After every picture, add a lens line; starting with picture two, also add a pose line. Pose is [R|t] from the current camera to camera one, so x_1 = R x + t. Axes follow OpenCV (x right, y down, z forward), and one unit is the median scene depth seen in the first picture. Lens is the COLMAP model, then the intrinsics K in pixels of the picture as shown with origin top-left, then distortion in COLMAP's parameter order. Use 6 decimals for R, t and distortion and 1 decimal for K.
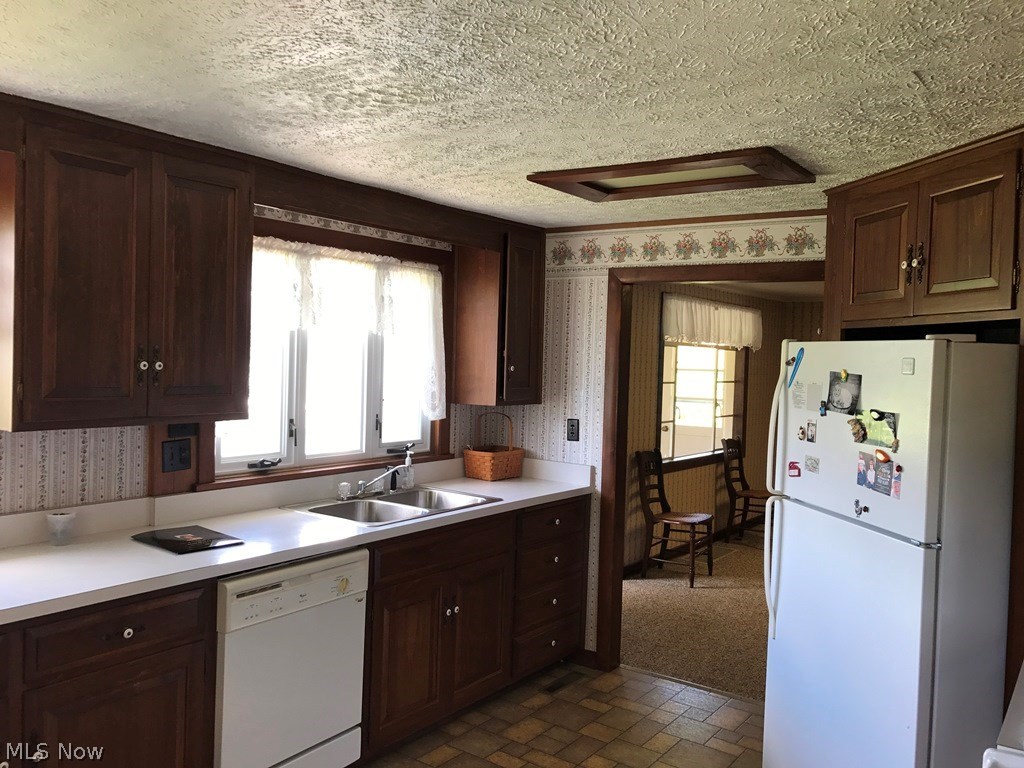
lens RADIAL K [[841.6, 0, 512.0], [0, 841.6, 384.0], [0, 0, 1]] dist [0.082014, -0.128399]
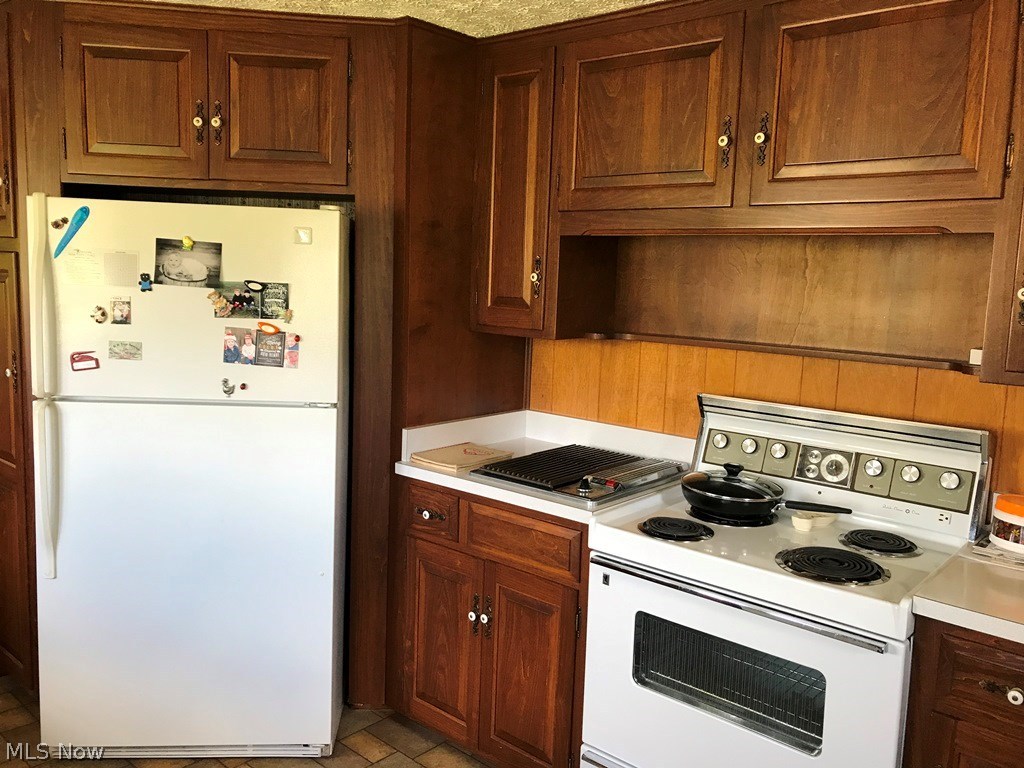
lens RADIAL K [[841.6, 0, 512.0], [0, 841.6, 384.0], [0, 0, 1]] dist [0.082014, -0.128399]
pose [[0.110491, -0.158456, 0.981164, -0.474643], [-0.000131, 0.987207, 0.159447, -0.006914], [-0.993877, -0.017746, 0.109057, 0.587451]]
